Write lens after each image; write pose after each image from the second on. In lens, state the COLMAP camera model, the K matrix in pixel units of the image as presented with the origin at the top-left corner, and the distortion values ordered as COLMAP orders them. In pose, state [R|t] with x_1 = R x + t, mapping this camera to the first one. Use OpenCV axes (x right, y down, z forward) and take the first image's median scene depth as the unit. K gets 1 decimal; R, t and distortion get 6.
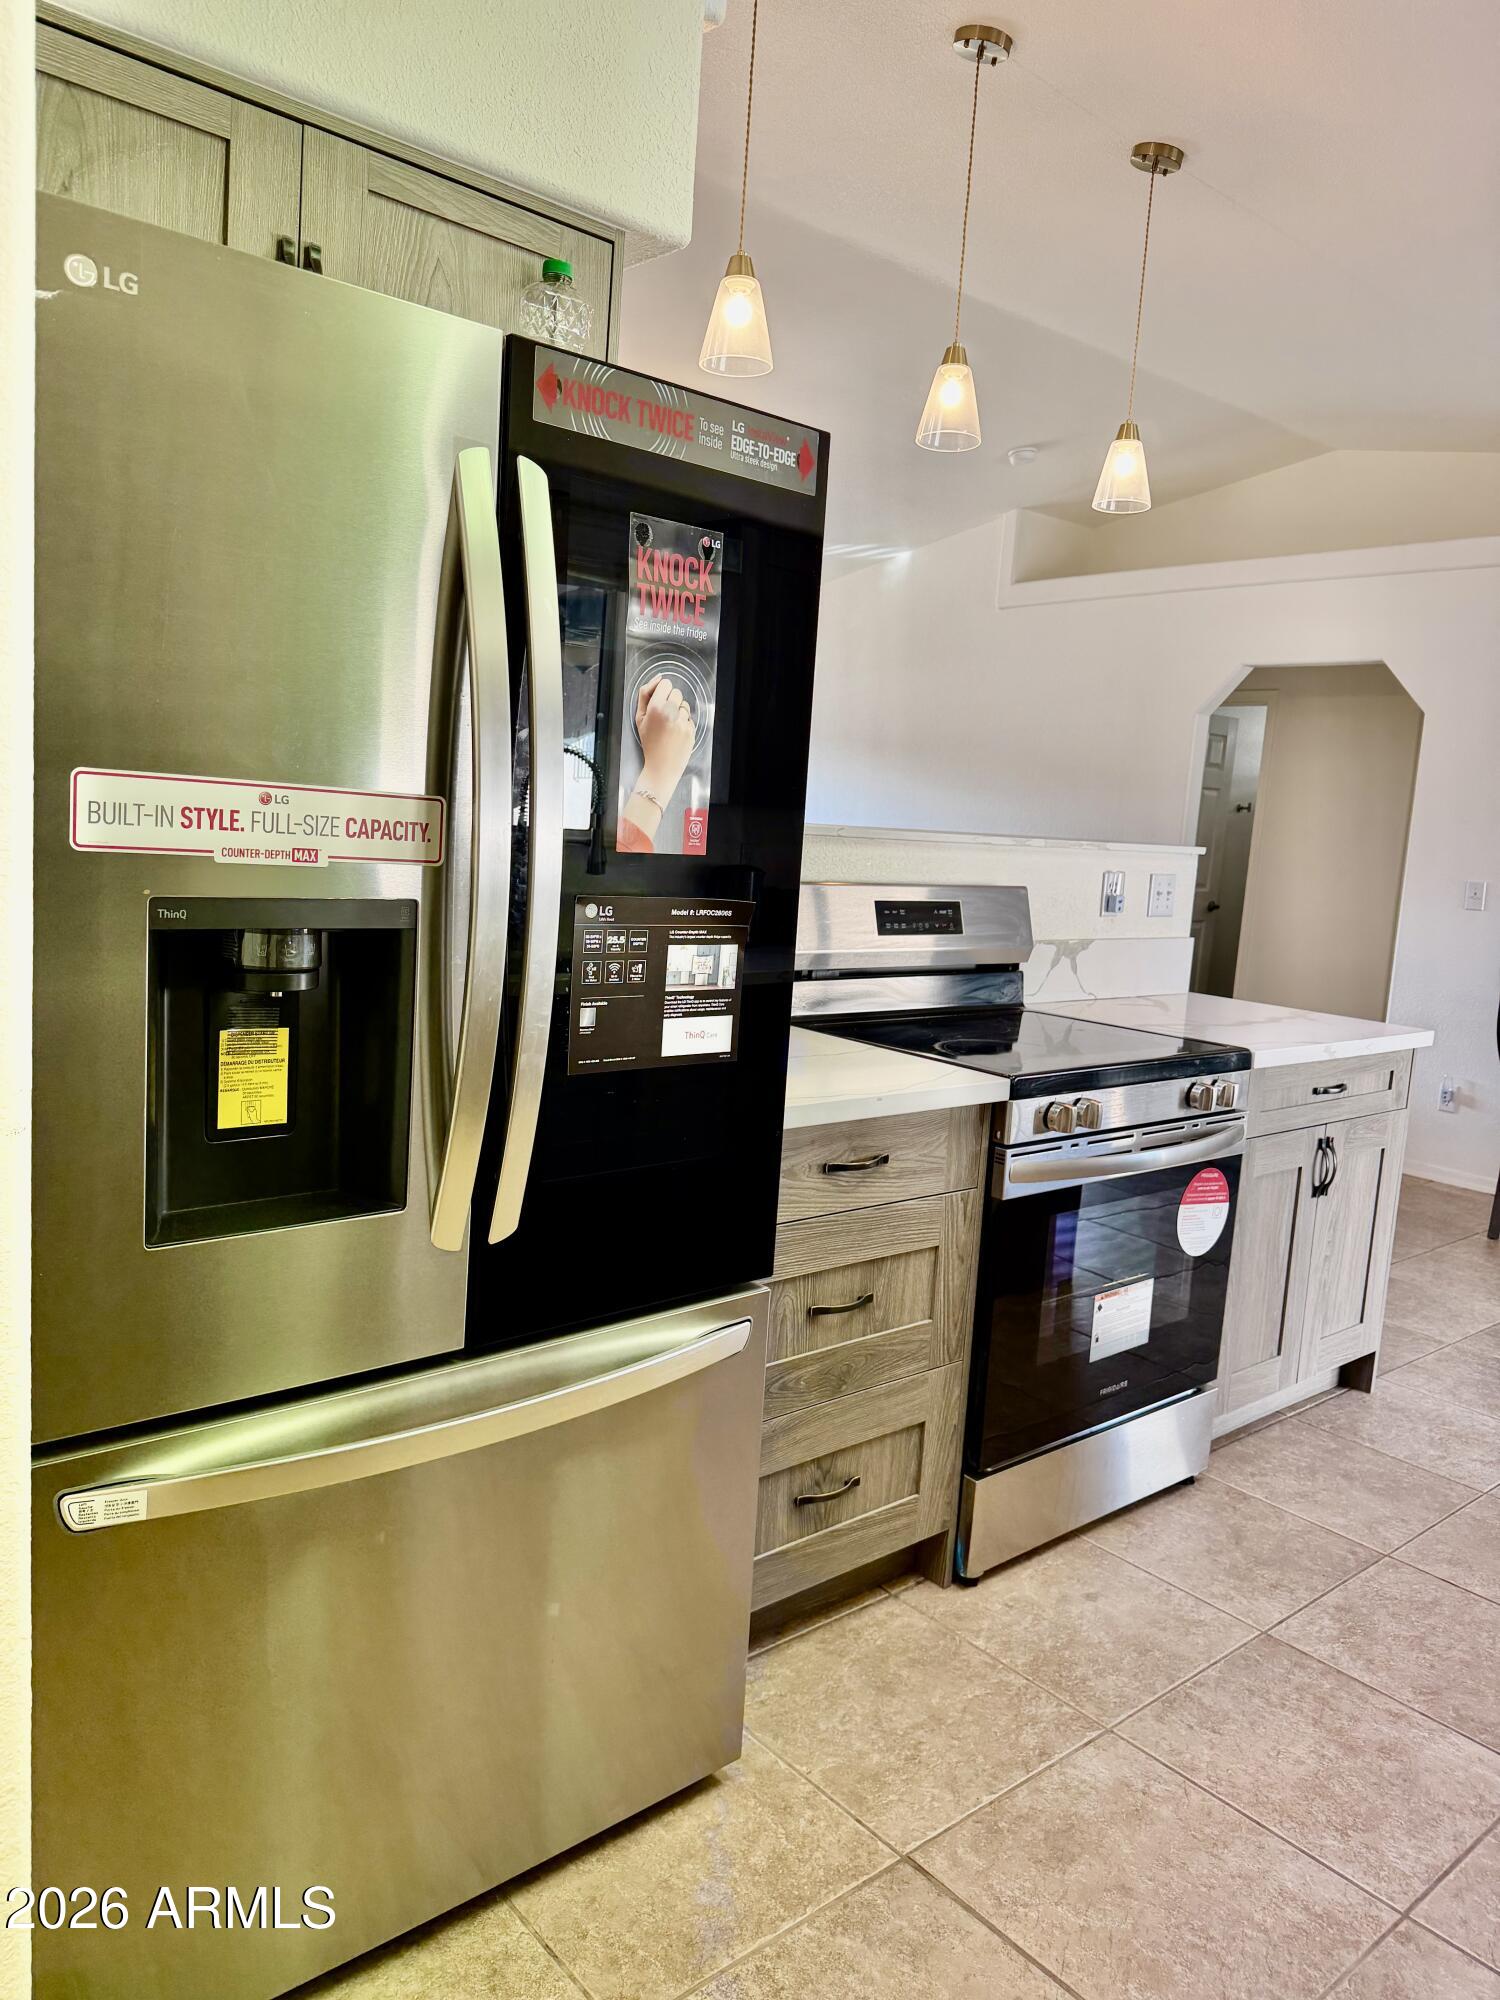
lens RADIAL K [[1416.7, 0, 752.2], [0, 1416.7, 995.6], [0, 0, 1]] dist [0.023672, -0.027644]
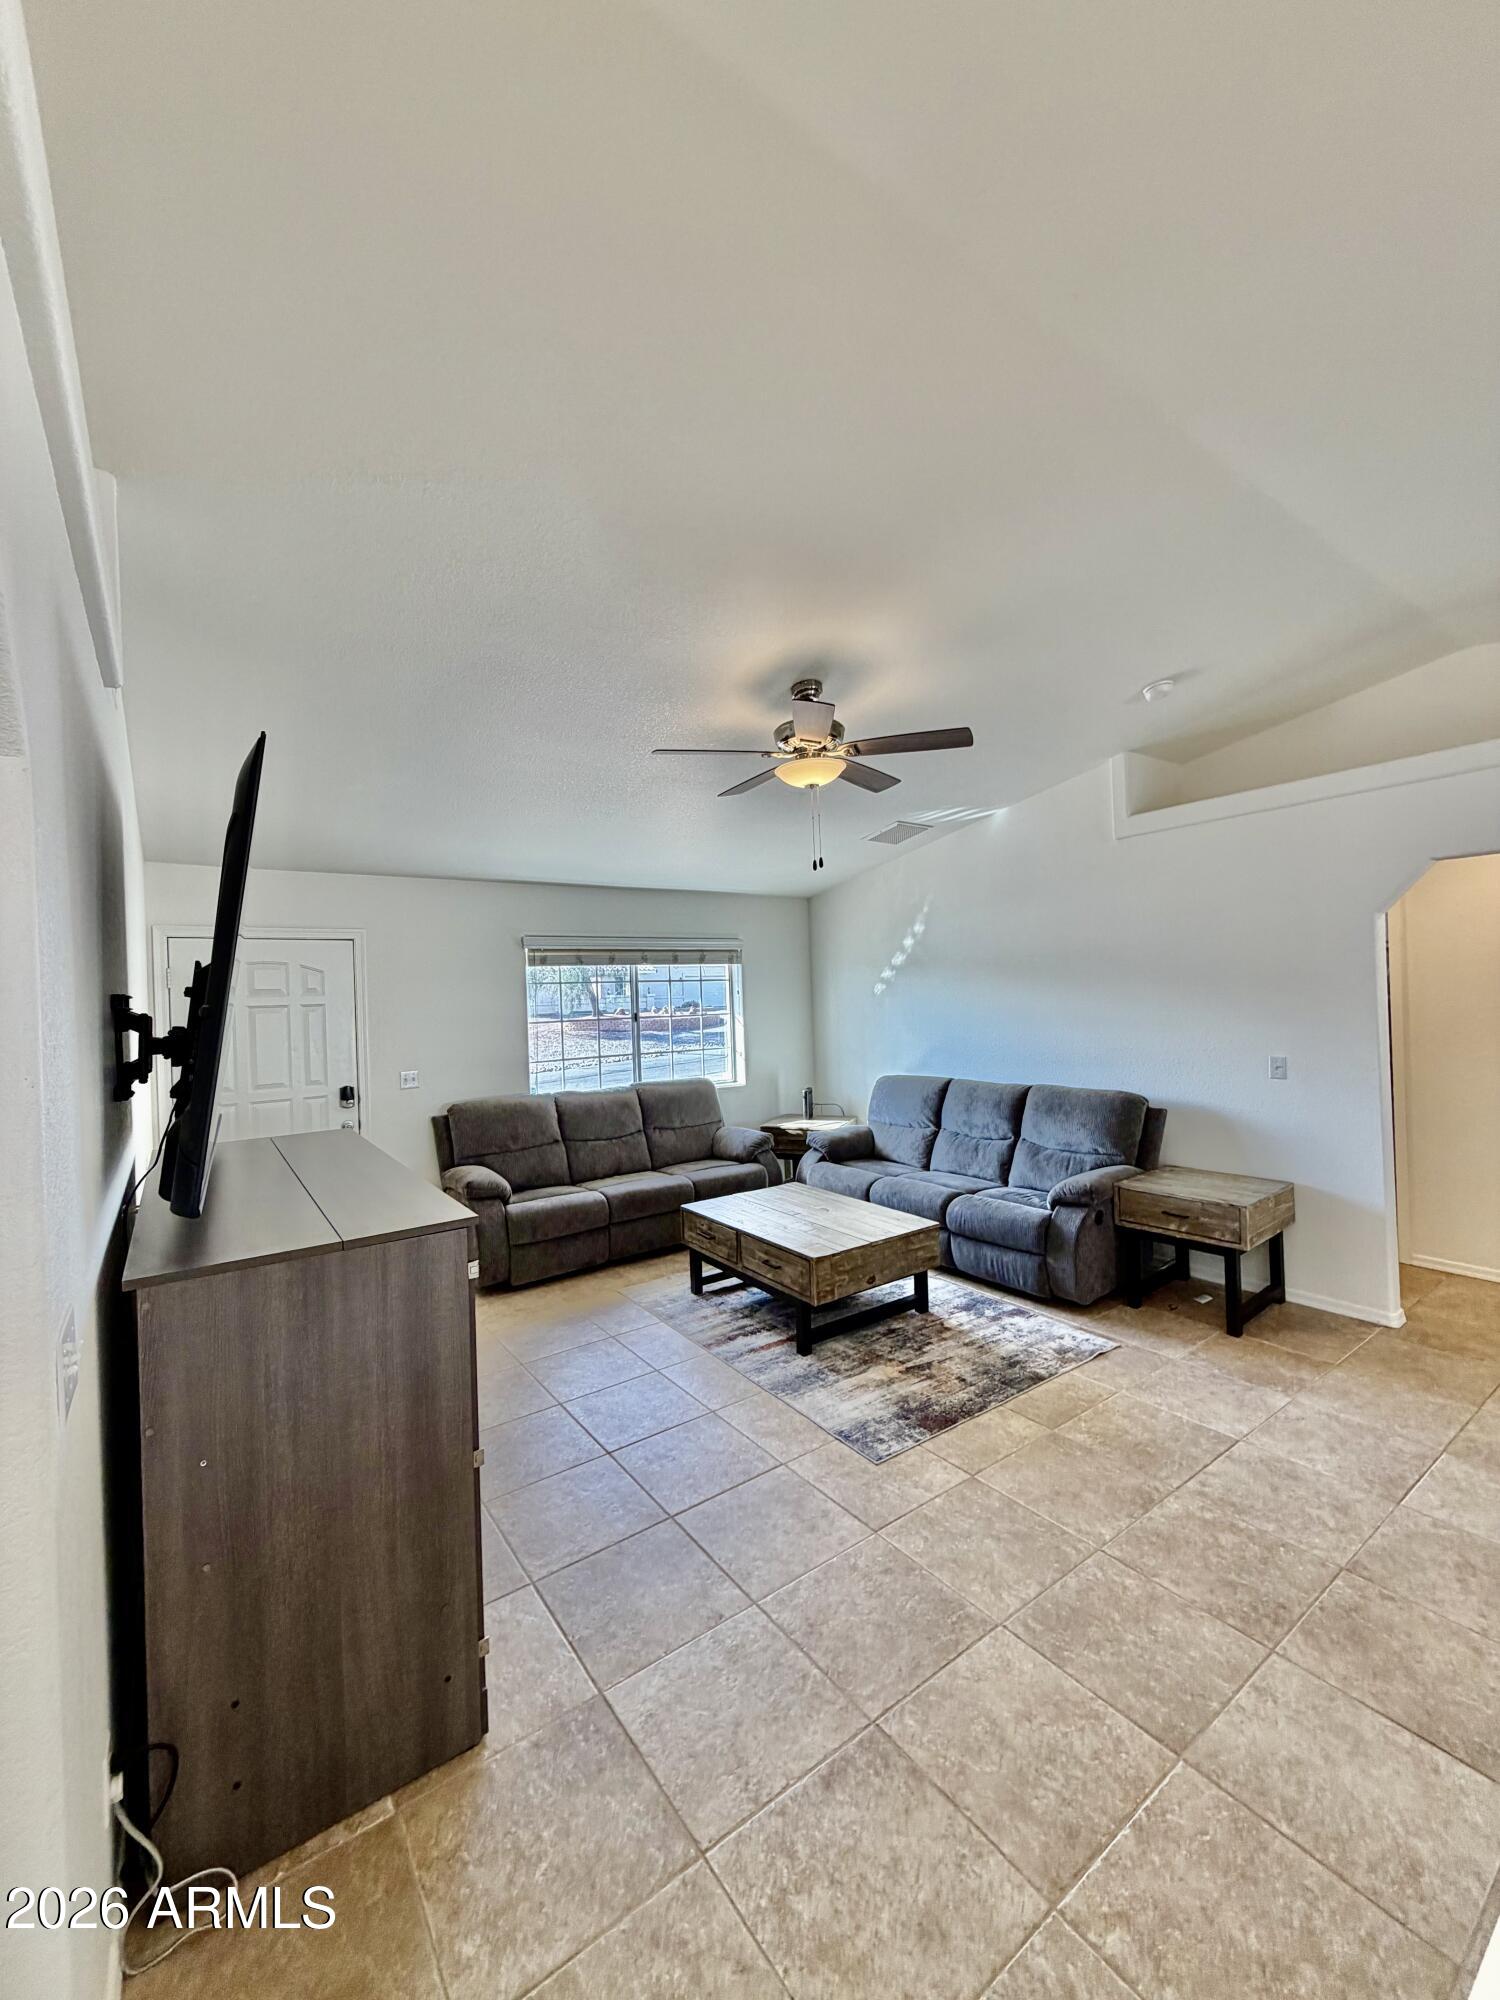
lens RADIAL K [[797.1, 0, 751.8], [0, 797.1, 996.0], [0, 0, 1]] dist [-0.001252, 0.000735]
pose [[0.990999, -0.099998, -0.089007, -0.250157], [0.087540, 0.987068, -0.134288, -0.352624], [0.101285, 0.125288, 0.986937, 1.400614]]
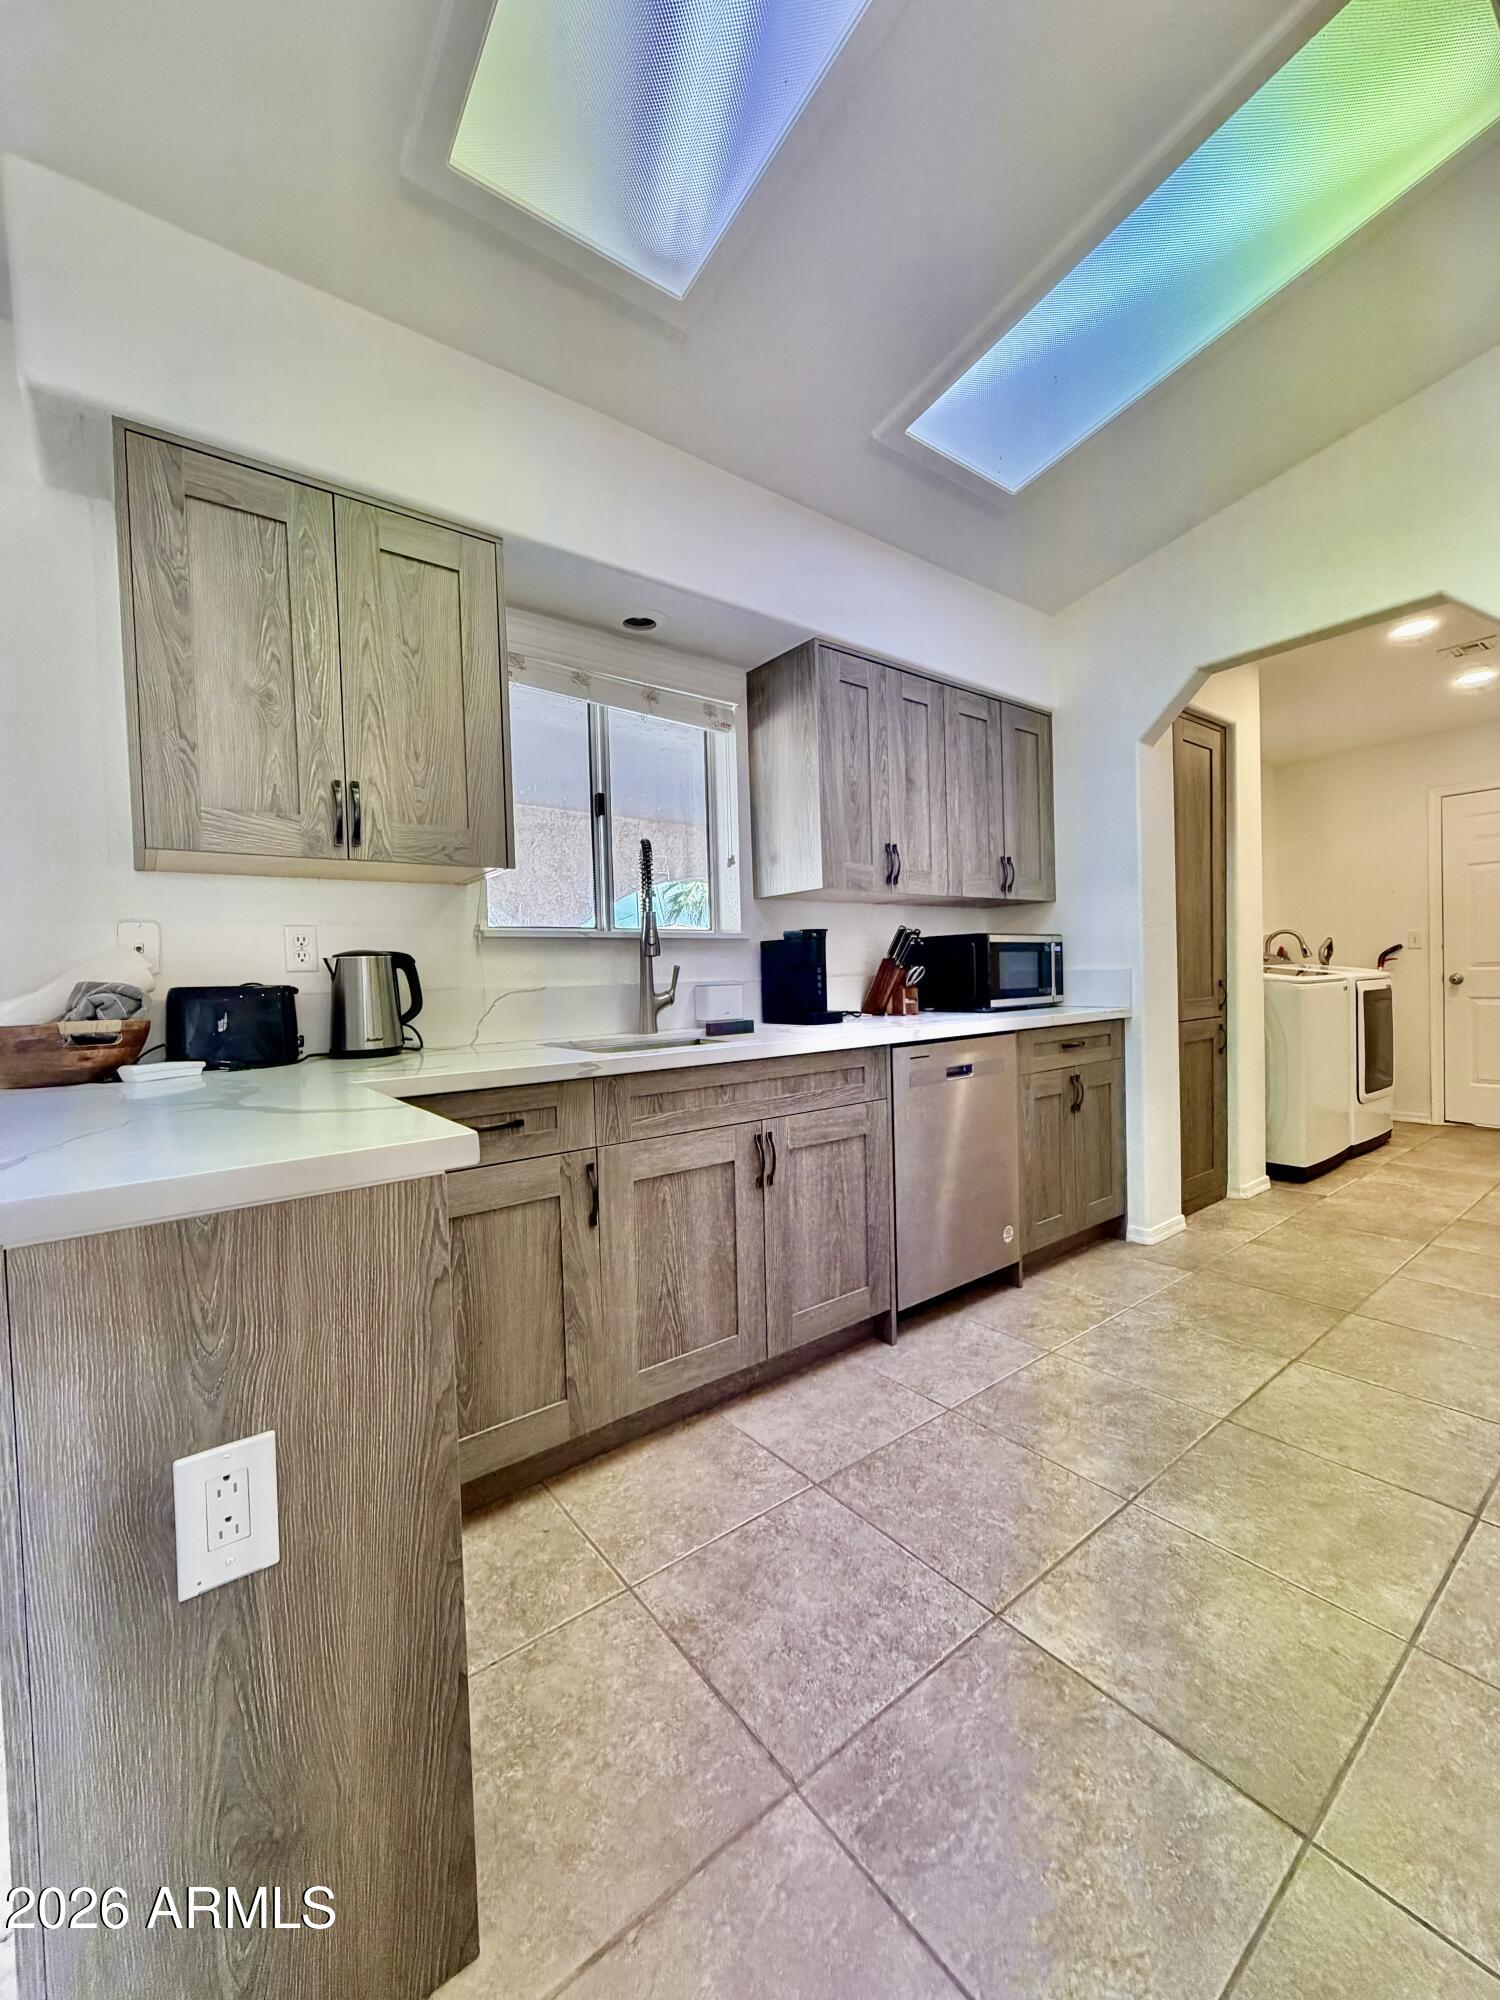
lens RADIAL K [[797.1, 0, 751.9], [0, 797.1, 997.2], [0, 0, 1]] dist [-0.001252, 0.000735]
pose [[-0.998027, -0.036534, 0.051053, 0.785209], [-0.028061, 0.987072, 0.157801, -0.037259], [-0.056158, 0.156057, -0.986150, 1.664984]]
